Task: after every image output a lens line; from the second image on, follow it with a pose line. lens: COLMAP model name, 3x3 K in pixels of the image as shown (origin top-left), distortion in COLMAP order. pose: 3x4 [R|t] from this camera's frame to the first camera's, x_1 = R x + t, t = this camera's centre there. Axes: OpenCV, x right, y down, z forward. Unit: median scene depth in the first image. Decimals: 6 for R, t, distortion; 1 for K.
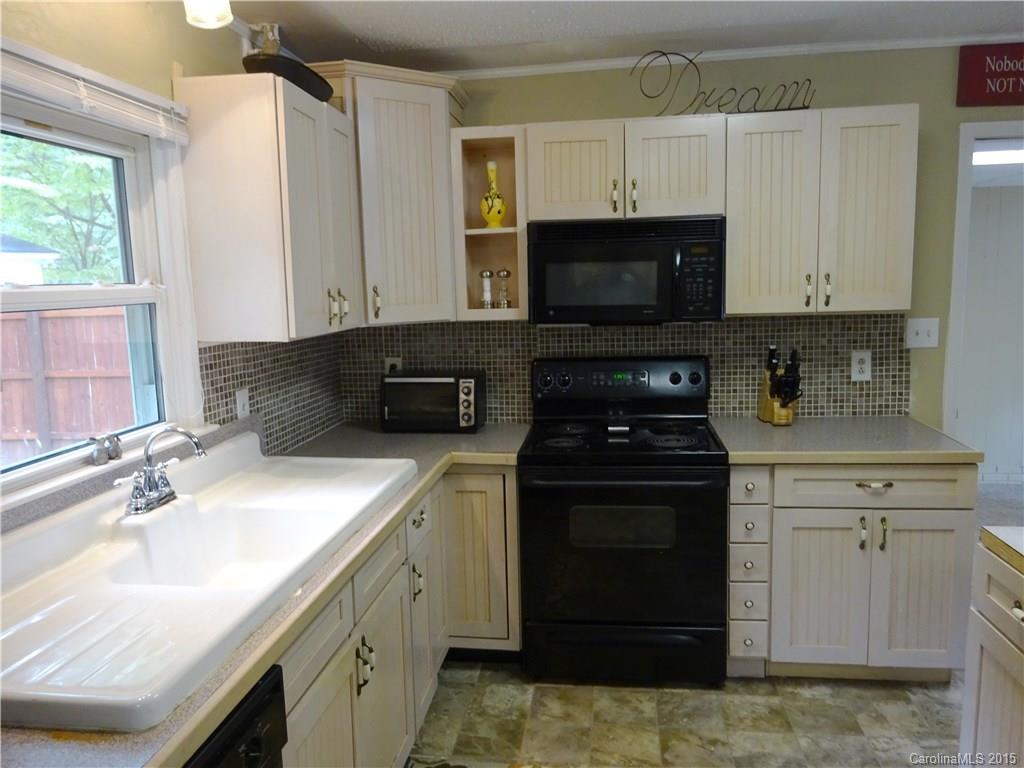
lens RADIAL K [[761.1, 0, 519.3], [0, 761.1, 385.1], [0, 0, 1]] dist [0.002358, 0.000927]
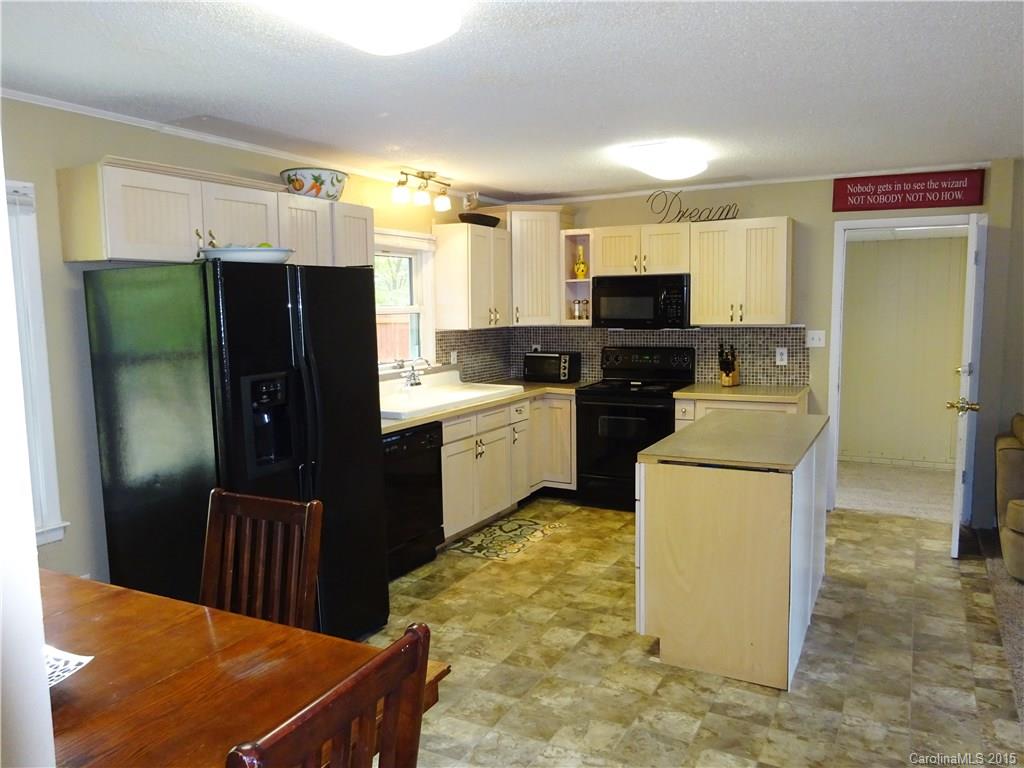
lens RADIAL K [[761.1, 0, 512.4], [0, 761.1, 385.6], [0, 0, 1]] dist [0.002358, 0.000927]
pose [[0.935847, 0.051322, -0.348649, 0.538898], [-0.059484, 0.998148, -0.012739, 0.113075], [0.347350, 0.032661, 0.937167, -0.964062]]
